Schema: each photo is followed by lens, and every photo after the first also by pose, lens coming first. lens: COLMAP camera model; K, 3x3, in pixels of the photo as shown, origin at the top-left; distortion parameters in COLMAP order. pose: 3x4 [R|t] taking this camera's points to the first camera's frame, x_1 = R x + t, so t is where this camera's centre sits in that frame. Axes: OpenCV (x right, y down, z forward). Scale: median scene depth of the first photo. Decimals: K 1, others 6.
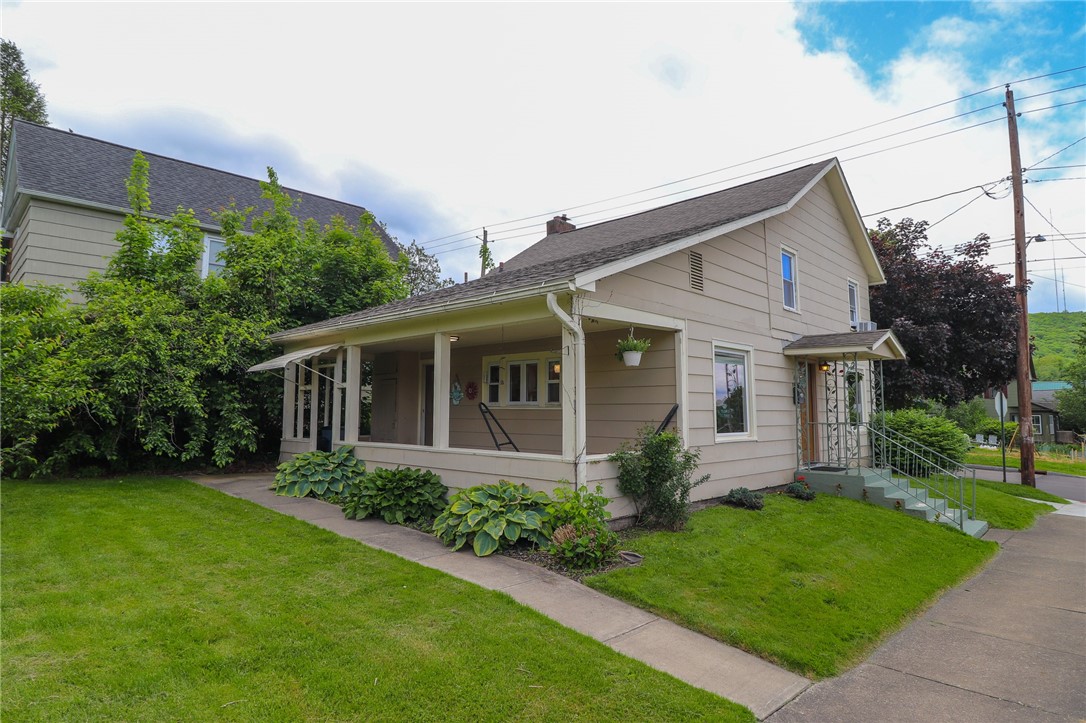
lens RADIAL K [[625.6, 0, 536.2], [0, 625.6, 356.8], [0, 0, 1]] dist [-0.003169, -0.000215]
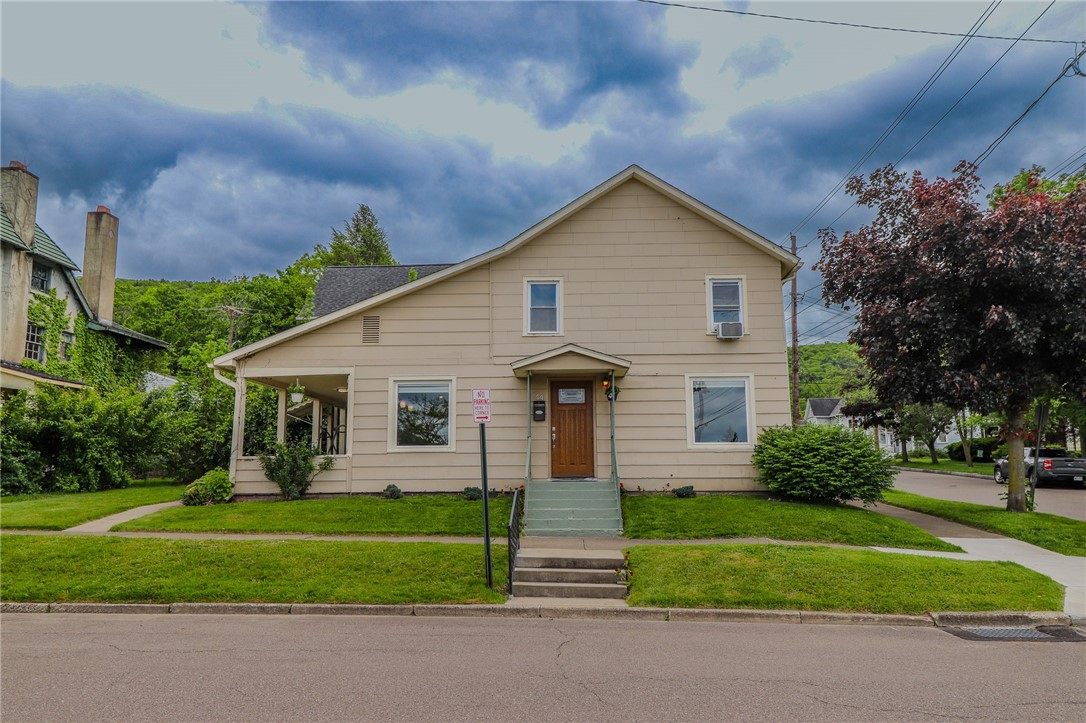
lens RADIAL K [[821.0, 0, 533.2], [0, 821.0, 355.8], [0, 0, 1]] dist [0.012087, -0.002383]
pose [[0.655260, -0.116449, -0.746373, 1.574573], [0.075113, 0.993194, -0.089015, 0.094836], [0.751659, 0.002265, 0.659548, 0.048618]]
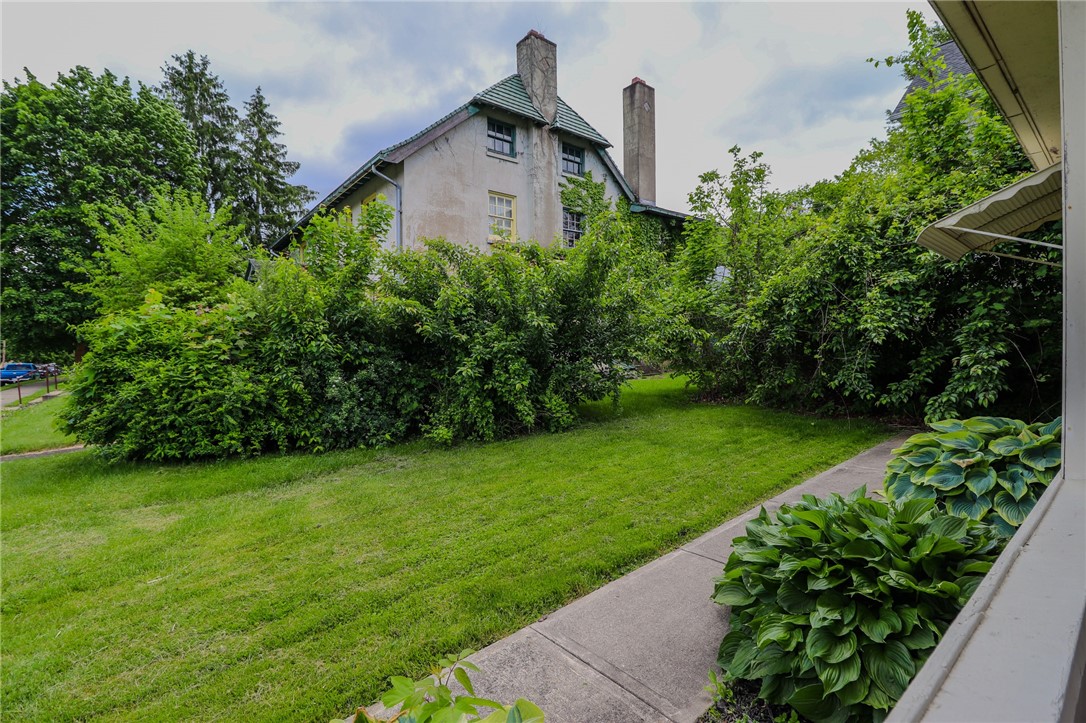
lens RADIAL K [[516.8, 0, 548.6], [0, 516.8, 353.9], [0, 0, 1]] dist [-0.001715, -0.000367]
pose [[-0.095814, 0.005488, -0.995384, 0.034129], [0.099061, 0.995073, -0.004049, 0.071299], [0.990458, -0.098991, -0.095886, 0.672033]]
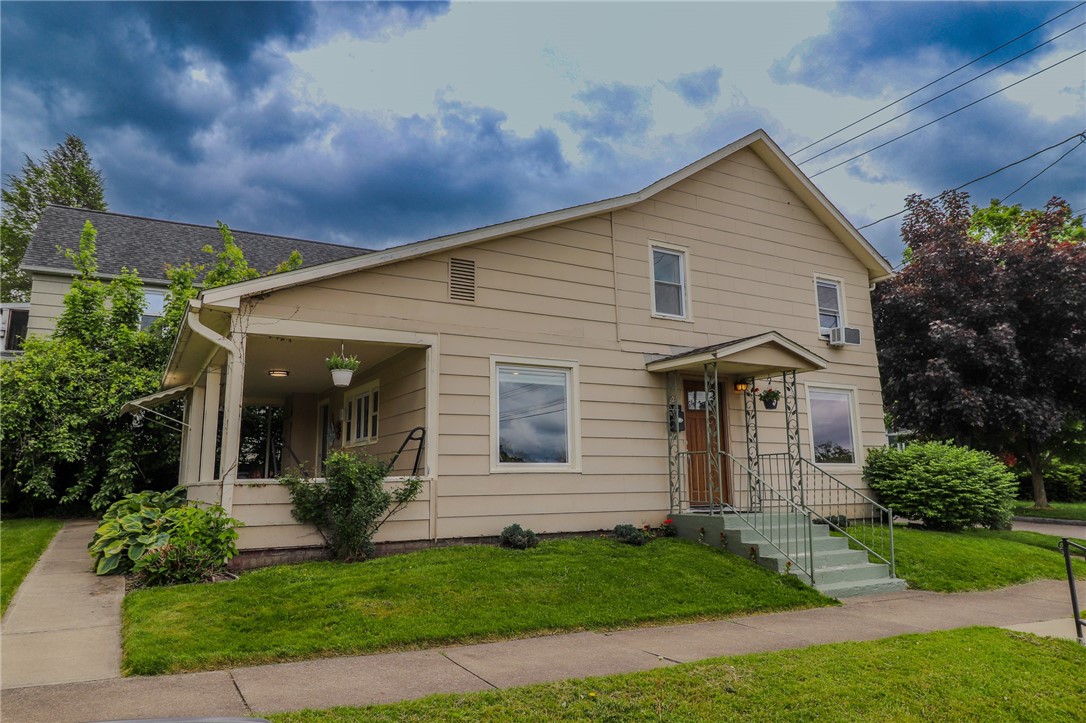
lens RADIAL K [[732.9, 0, 536.2], [0, 732.9, 358.9], [0, 0, 1]] dist [0.009122, -0.003386]
pose [[0.957105, -0.062425, -0.282936, 0.547529], [0.040030, 0.995640, -0.084257, 0.058061], [0.286962, 0.069317, 0.955431, 0.027462]]
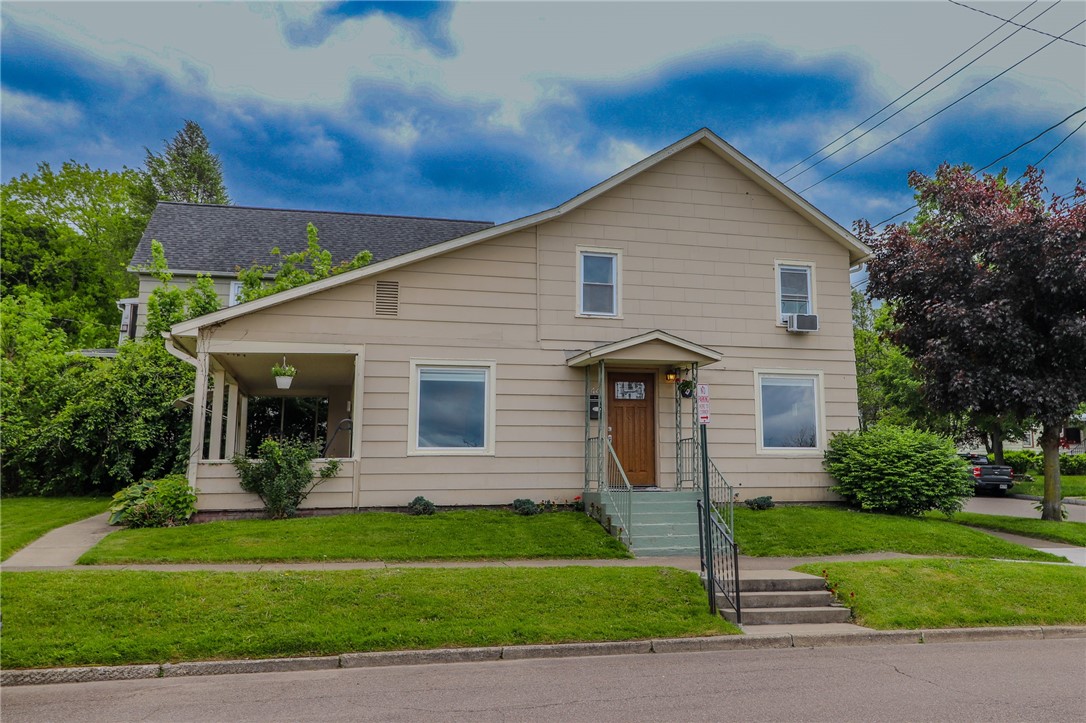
lens RADIAL K [[1001.6, 0, 620.8], [0, 1001.6, 318.7], [0, 0, 1]] dist [0.015980, 0.000000]
pose [[0.865625, -0.089747, -0.492584, 1.248832], [0.053917, 0.994792, -0.086498, 0.061676], [0.497782, 0.048316, 0.865955, -0.271579]]
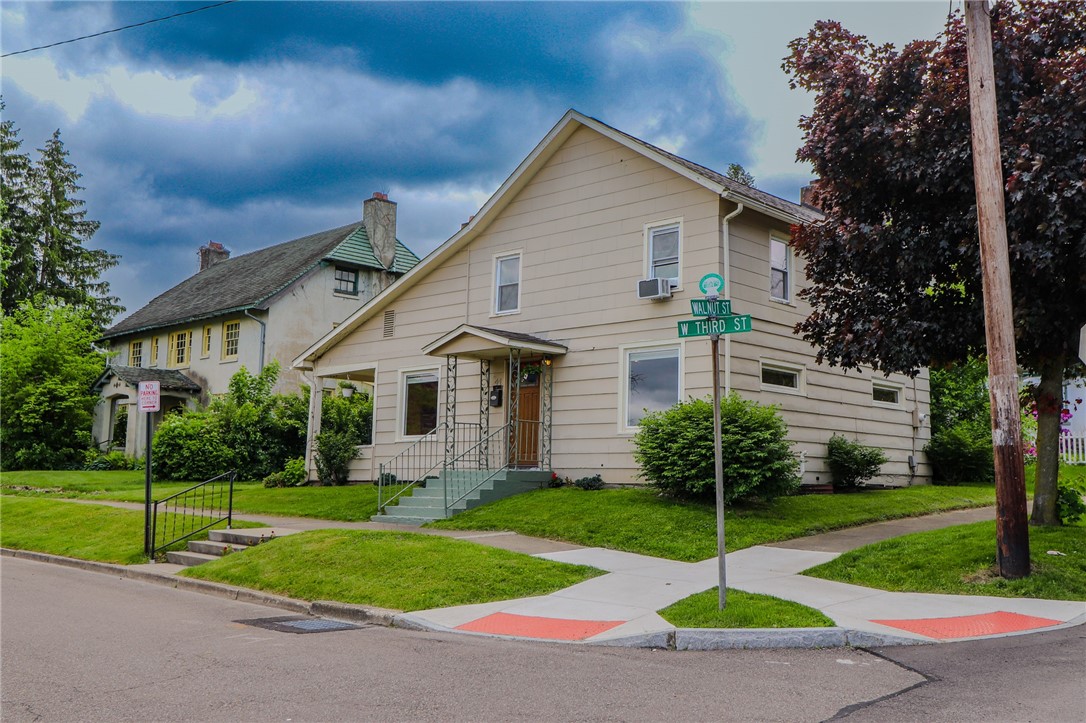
lens RADIAL K [[1001.6, 0, 581.9], [0, 1001.6, 348.7], [0, 0, 1]] dist [0.015980, 0.000000]
pose [[0.034145, -0.135143, -0.990238, 2.162479], [0.077947, 0.988157, -0.132171, 0.220158], [0.996373, -0.072673, 0.044274, 1.129823]]
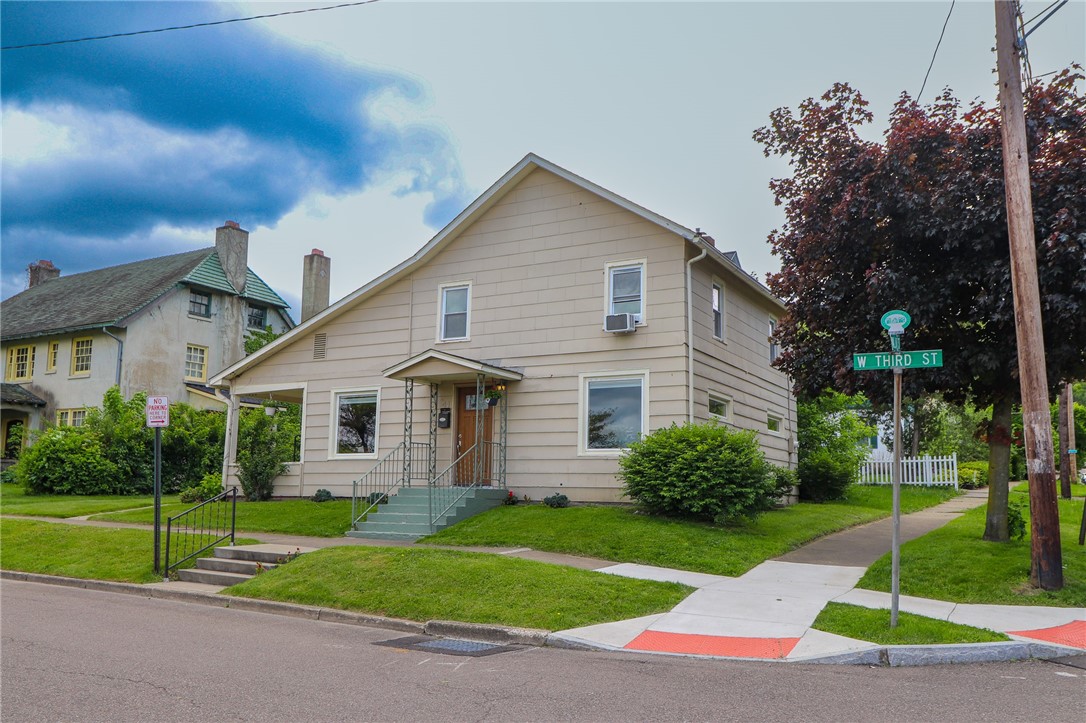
lens RADIAL K [[885.4, 0, 504.5], [0, 885.4, 381.5], [0, 0, 1]] dist [0.011496, 0.004622]
pose [[0.223085, -0.126822, -0.966514, 2.035972], [0.070768, 0.990992, -0.113700, 0.187106], [0.972227, -0.043033, 0.230050, 0.791240]]
